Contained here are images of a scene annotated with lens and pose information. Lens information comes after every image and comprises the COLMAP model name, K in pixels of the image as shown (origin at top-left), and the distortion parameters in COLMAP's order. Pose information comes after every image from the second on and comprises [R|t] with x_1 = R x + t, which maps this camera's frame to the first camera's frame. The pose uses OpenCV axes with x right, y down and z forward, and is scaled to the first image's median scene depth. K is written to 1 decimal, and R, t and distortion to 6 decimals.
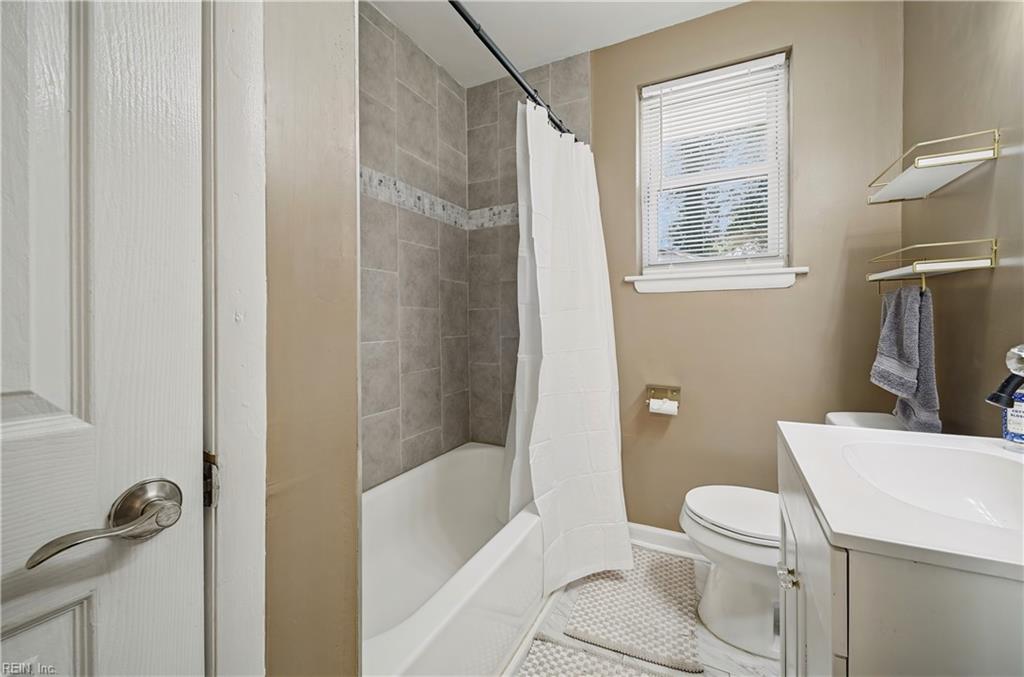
lens RADIAL K [[408.5, 0, 511.0], [0, 408.5, 319.6], [0, 0, 1]] dist [-0.002699, 0.000084]
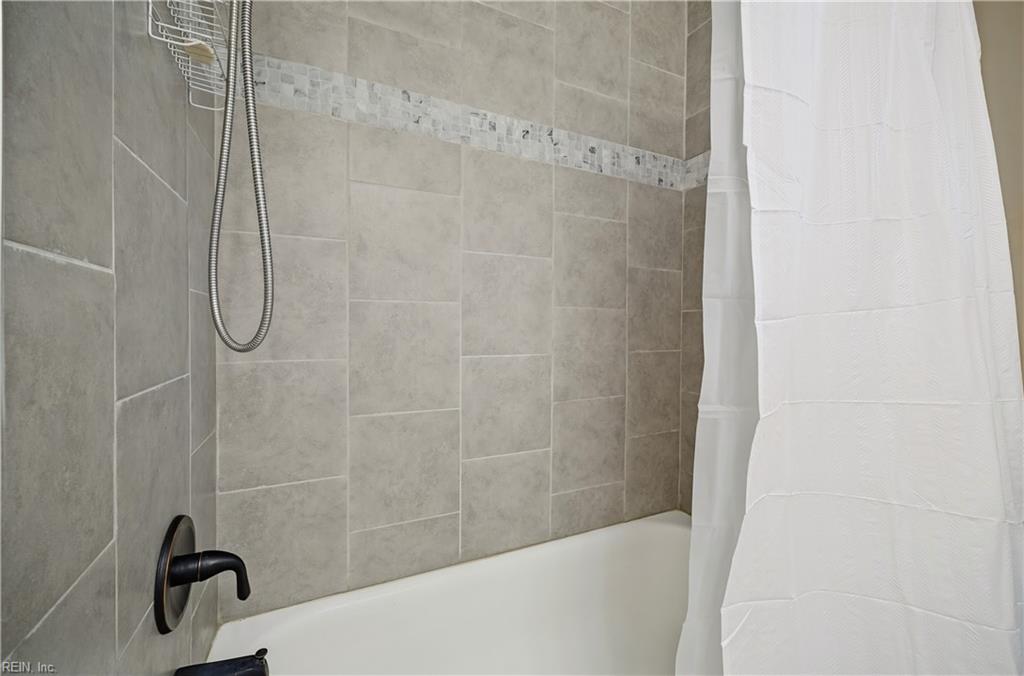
lens RADIAL K [[408.5, 0, 508.7], [0, 408.5, 334.0], [0, 0, 1]] dist [-0.002699, 0.000084]
pose [[0.794491, 0.025890, -0.606724, 0.096099], [-0.010184, 0.999518, 0.029315, -0.004447], [0.607191, -0.017112, 0.794372, 0.383610]]
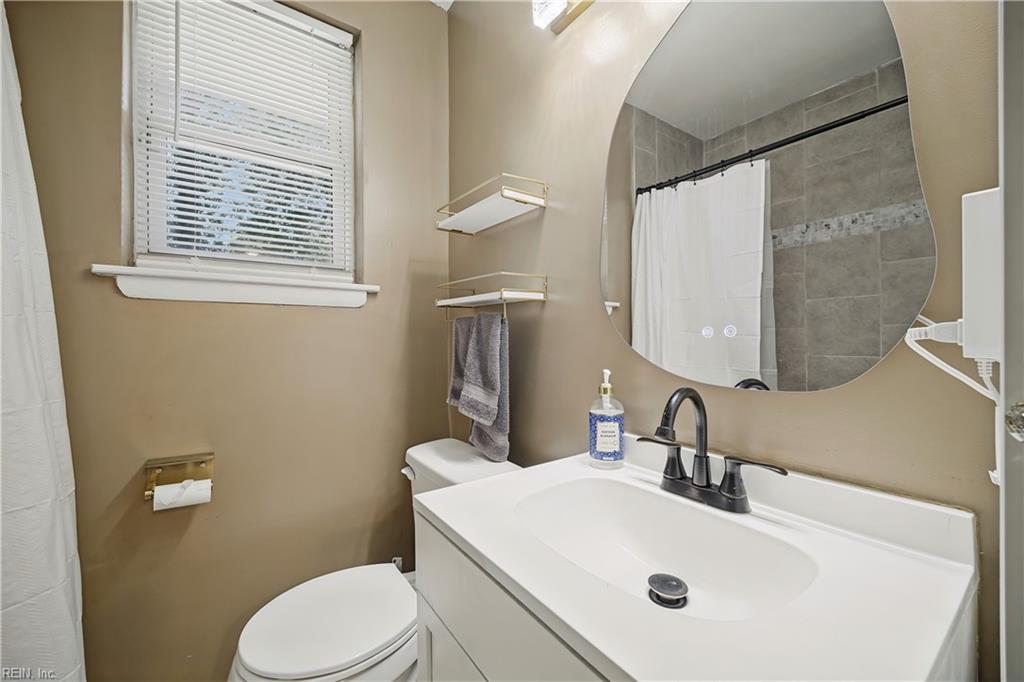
lens RADIAL K [[408.5, 0, 508.6], [0, 408.5, 340.7], [0, 0, 1]] dist [-0.002699, 0.000084]
pose [[0.460457, 0.010563, 0.887619, 0.062135], [-0.003753, 0.999943, -0.009953, -0.002356], [-0.887674, 0.001252, 0.460470, 0.289606]]
